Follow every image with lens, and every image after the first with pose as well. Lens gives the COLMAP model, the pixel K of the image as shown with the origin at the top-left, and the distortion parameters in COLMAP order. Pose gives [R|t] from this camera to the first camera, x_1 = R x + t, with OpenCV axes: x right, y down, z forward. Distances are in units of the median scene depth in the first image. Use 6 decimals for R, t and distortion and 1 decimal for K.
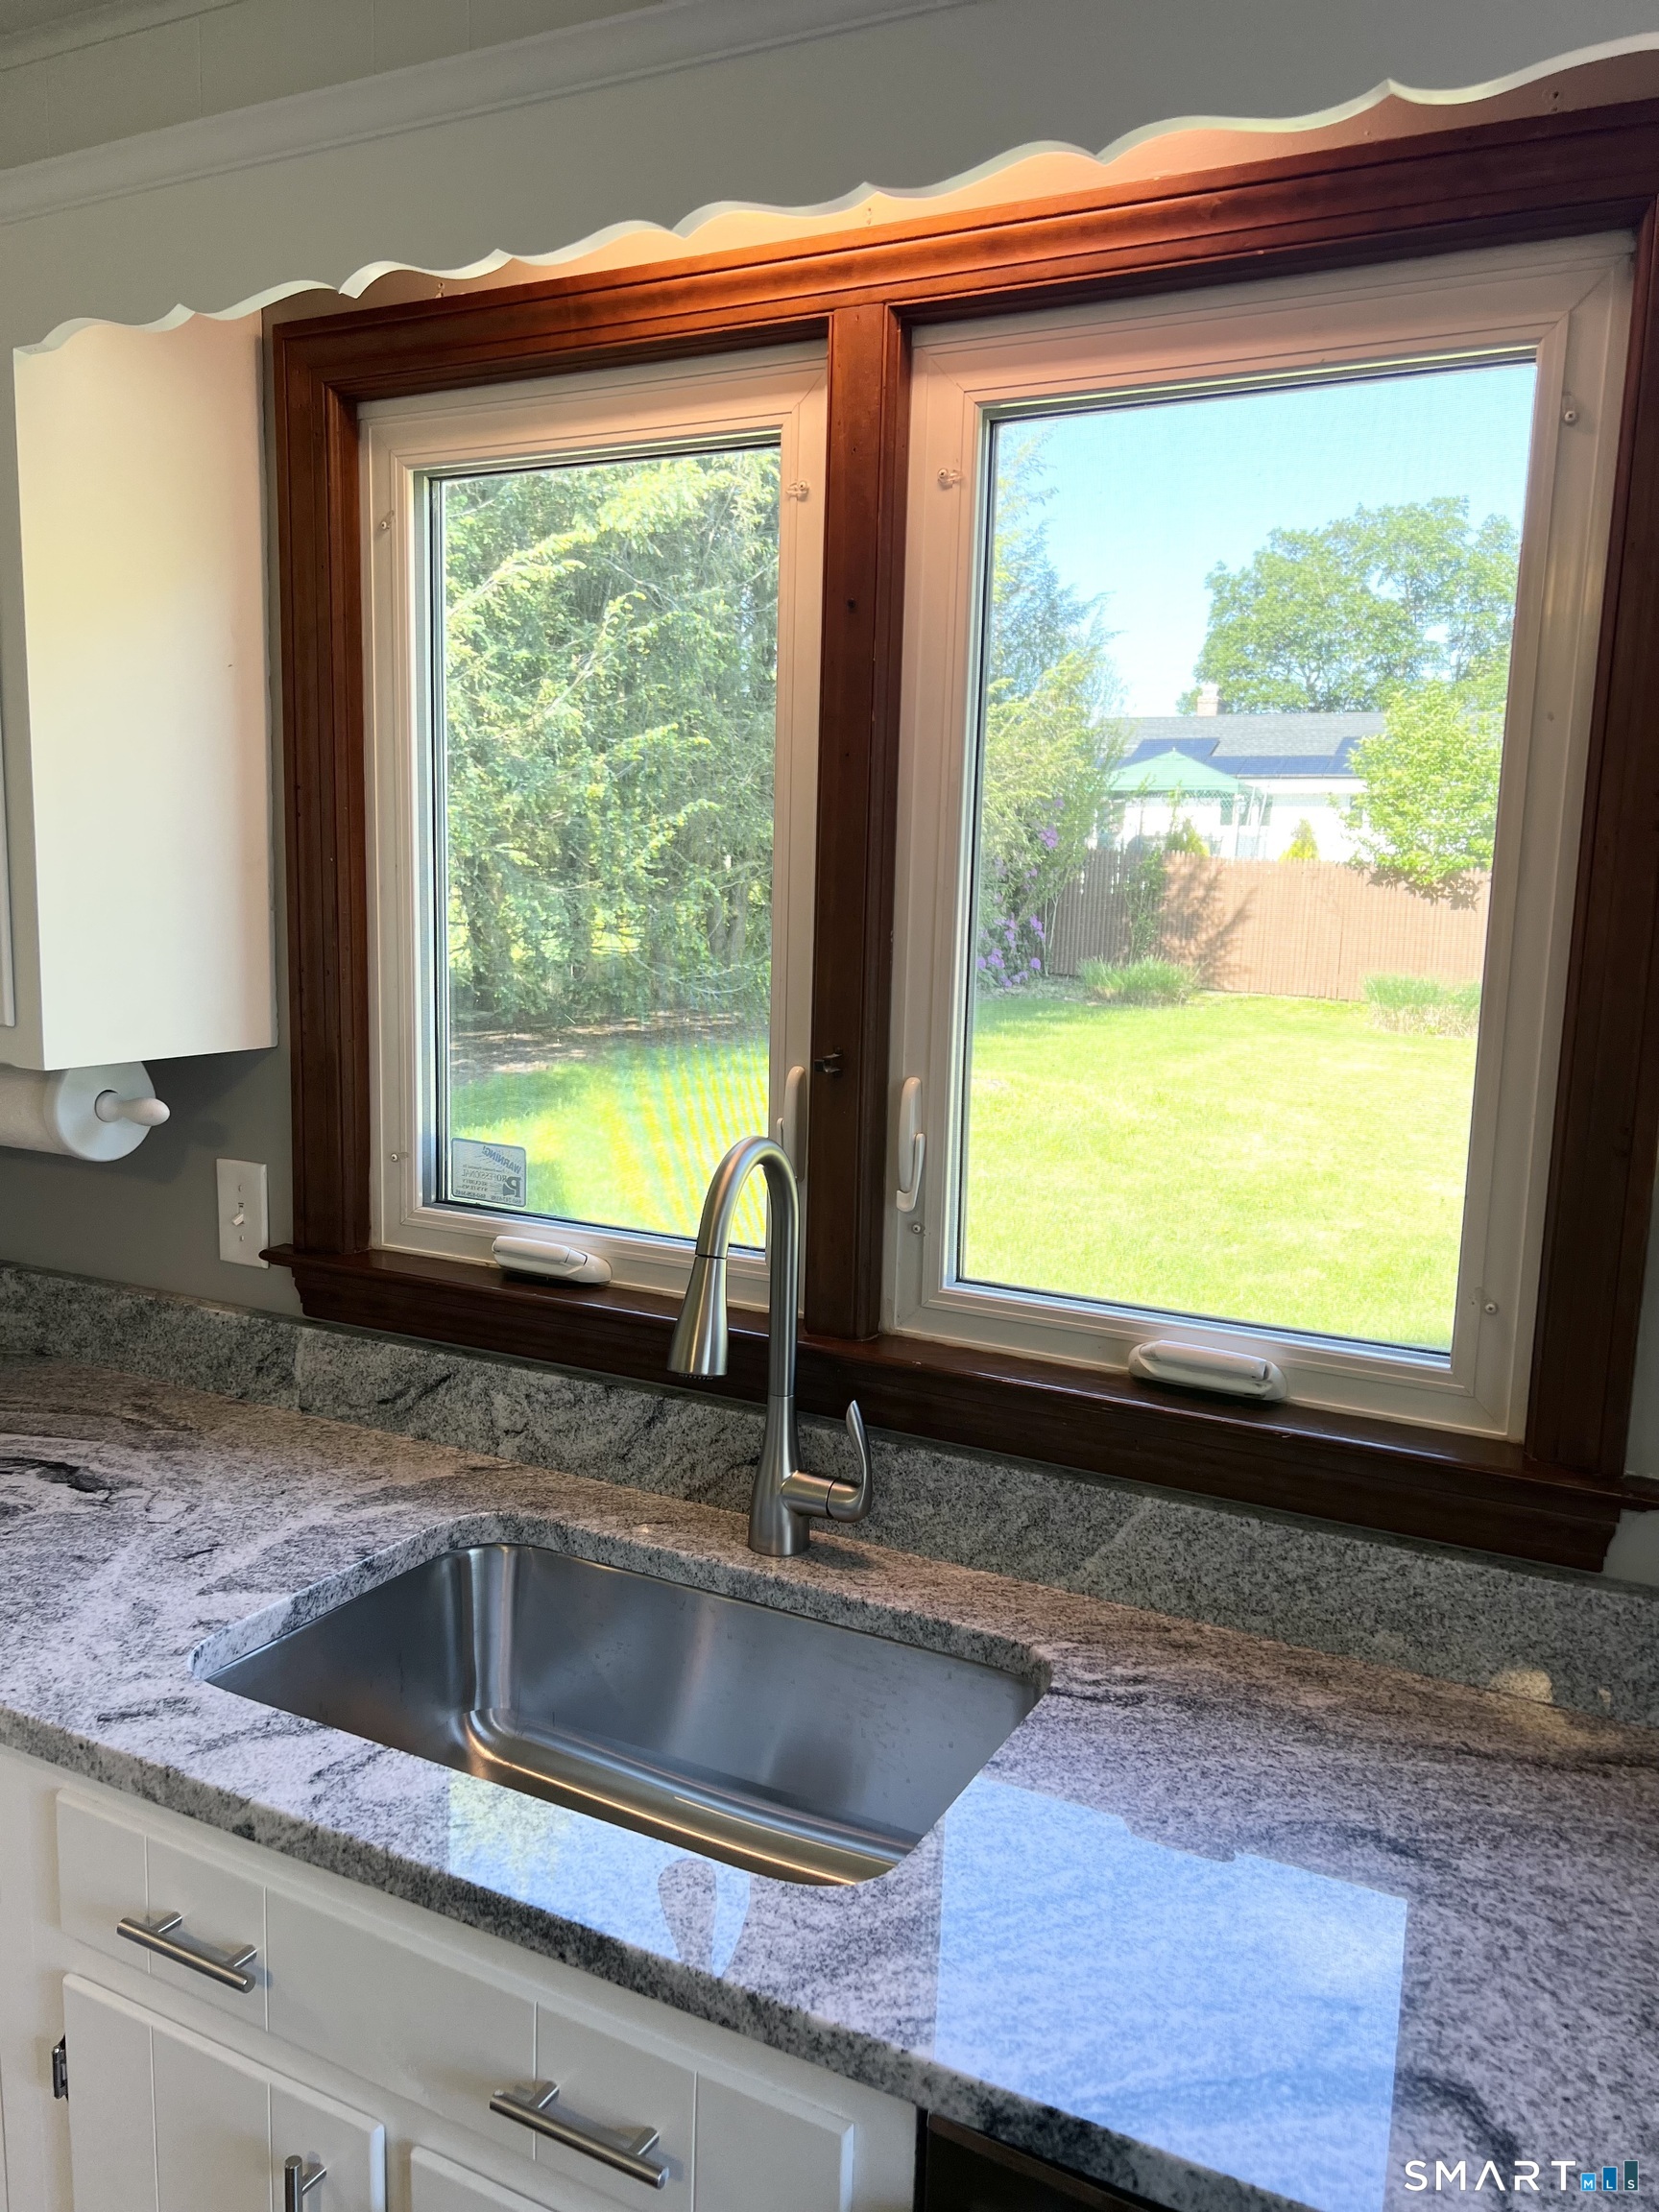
lens RADIAL K [[1650.8, 0, 829.7], [0, 1650.8, 1131.6], [0, 0, 1]] dist [0.059194, -0.088523]
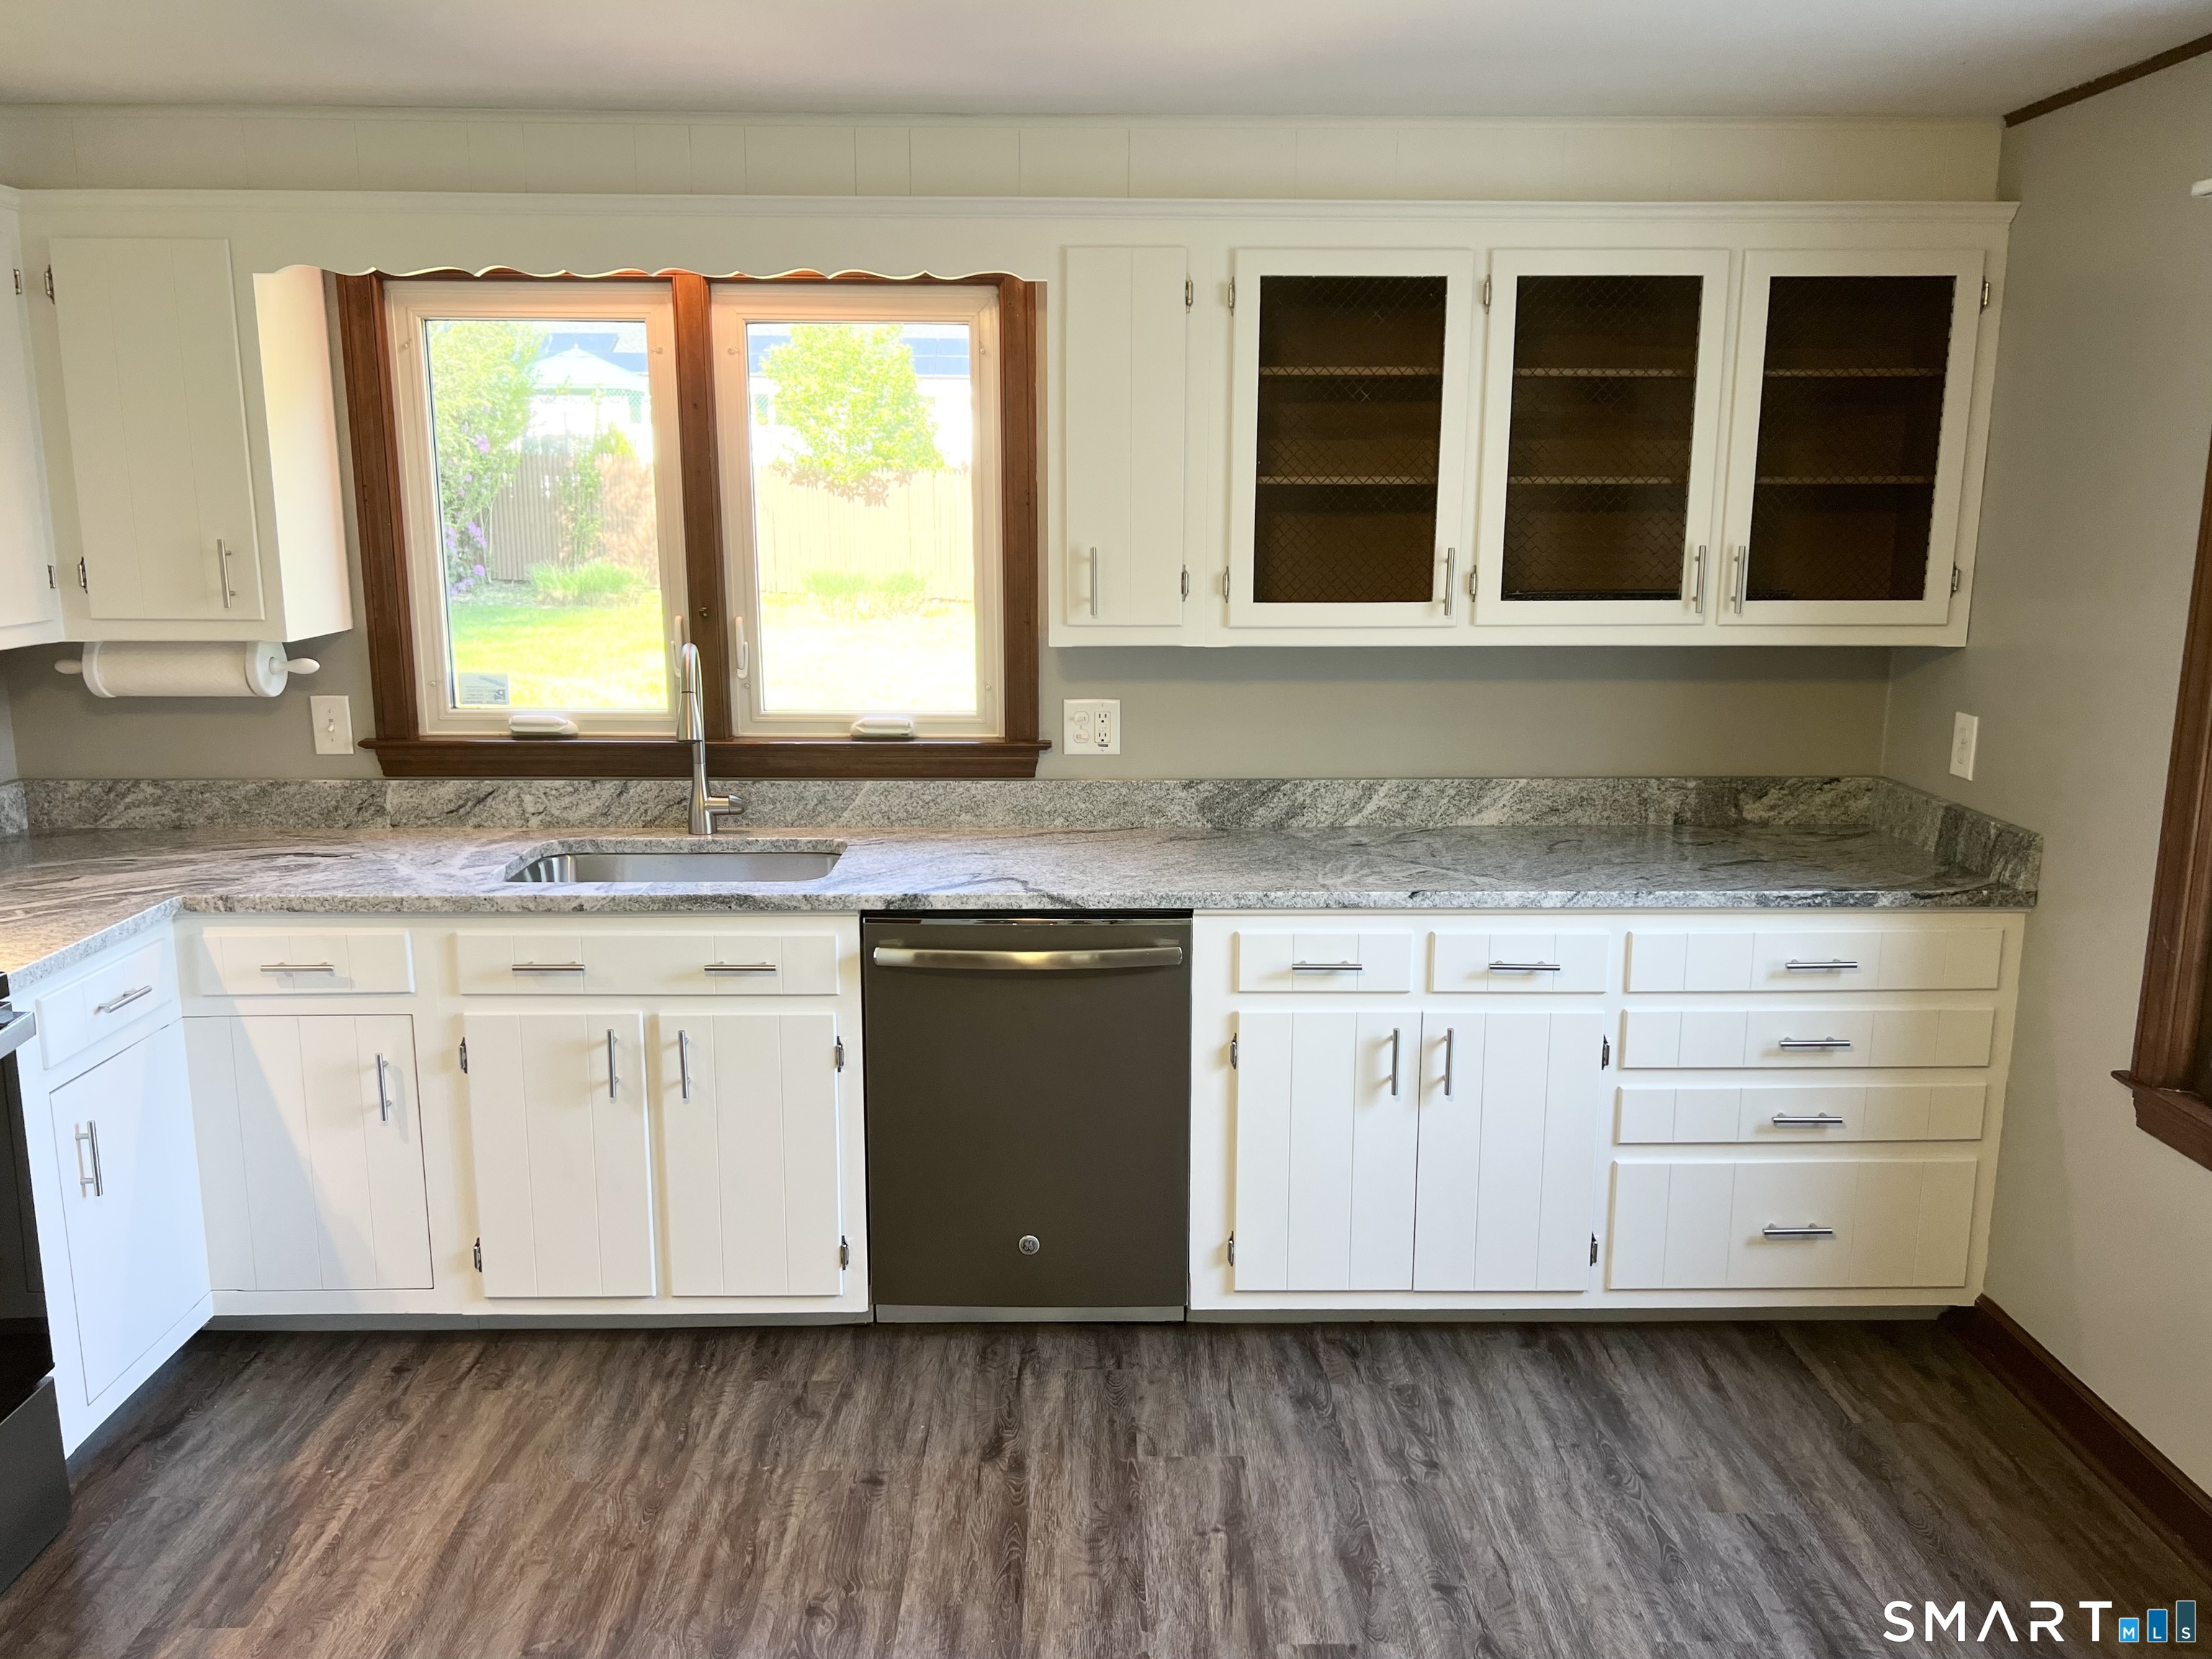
lens RADIAL K [[1711.5, 0, 1102.5], [0, 1711.5, 825.3], [0, 0, 1]] dist [0.093683, -0.131647]
pose [[0.878236, -0.116847, 0.463733, -0.532962], [0.093473, 0.992930, 0.073166, 0.103201], [-0.469003, -0.020910, 0.882949, -1.088107]]
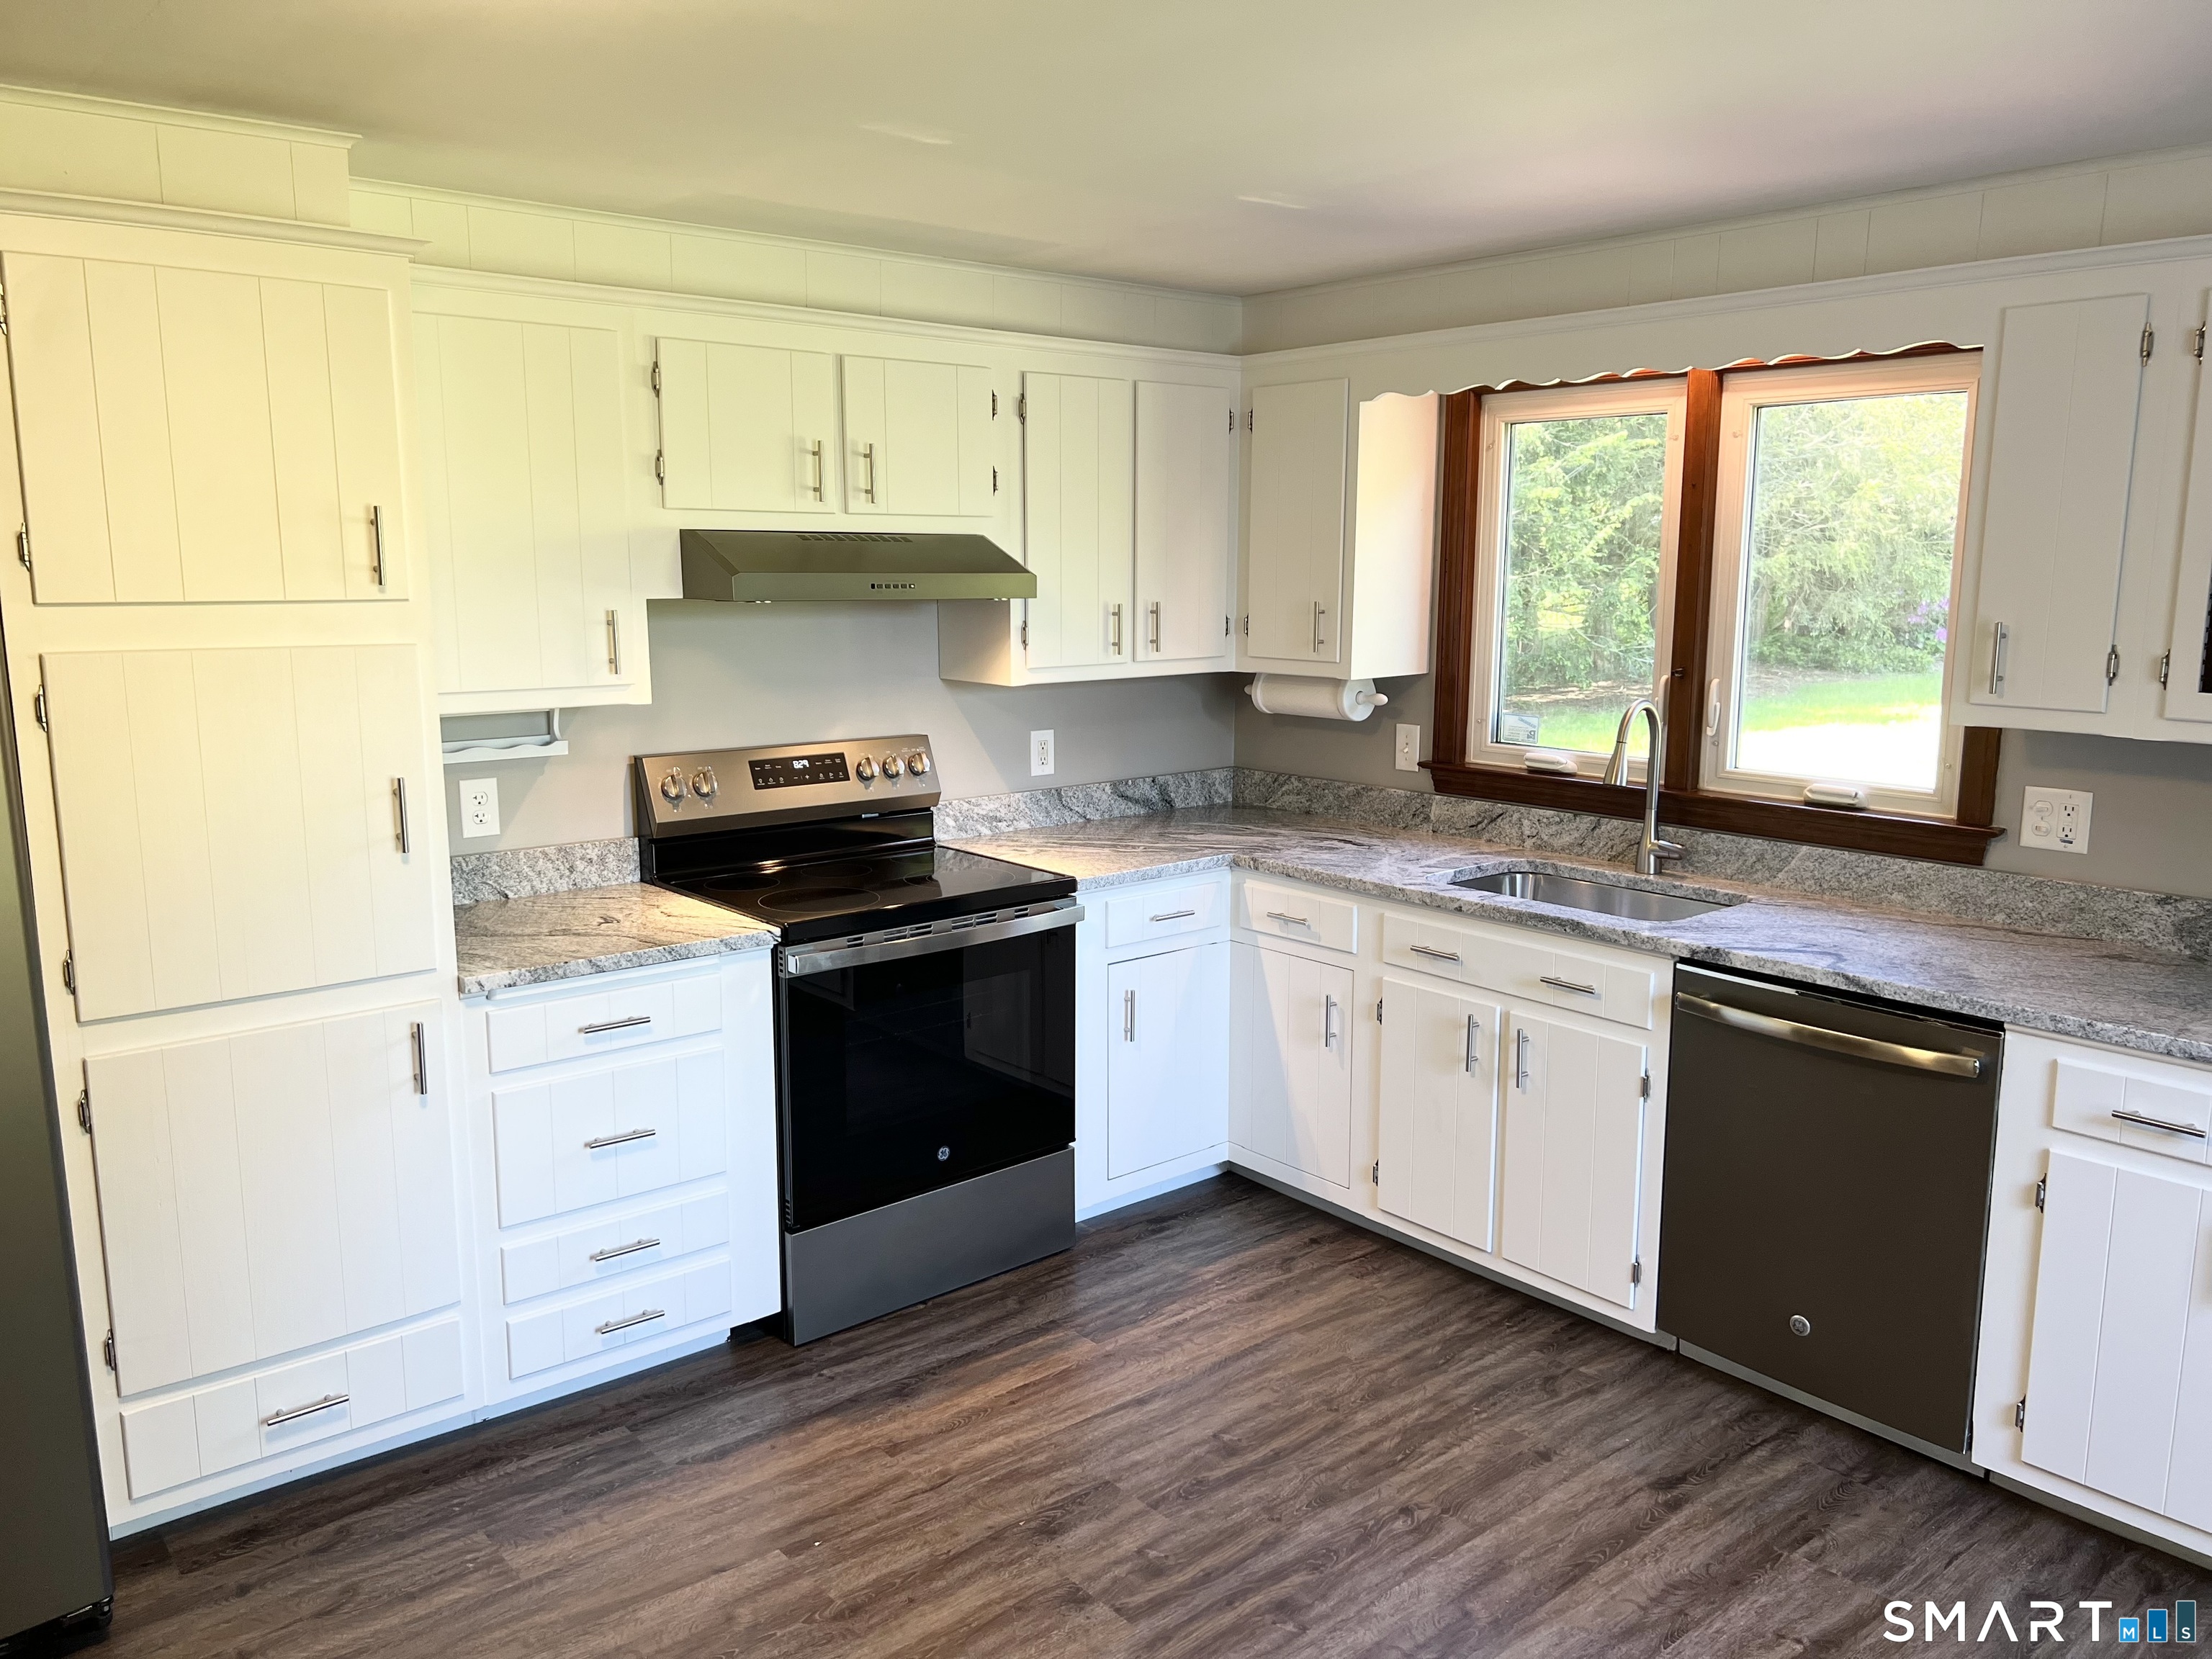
lens RADIAL K [[1650.8, 0, 1096.3], [0, 1650.8, 834.7], [0, 0, 1]] dist [0.059194, -0.088523]
pose [[0.923024, 0.035724, -0.383080, 0.129901], [-0.030455, 0.999340, 0.019814, 0.145307], [0.383535, -0.006622, 0.923502, -1.322477]]
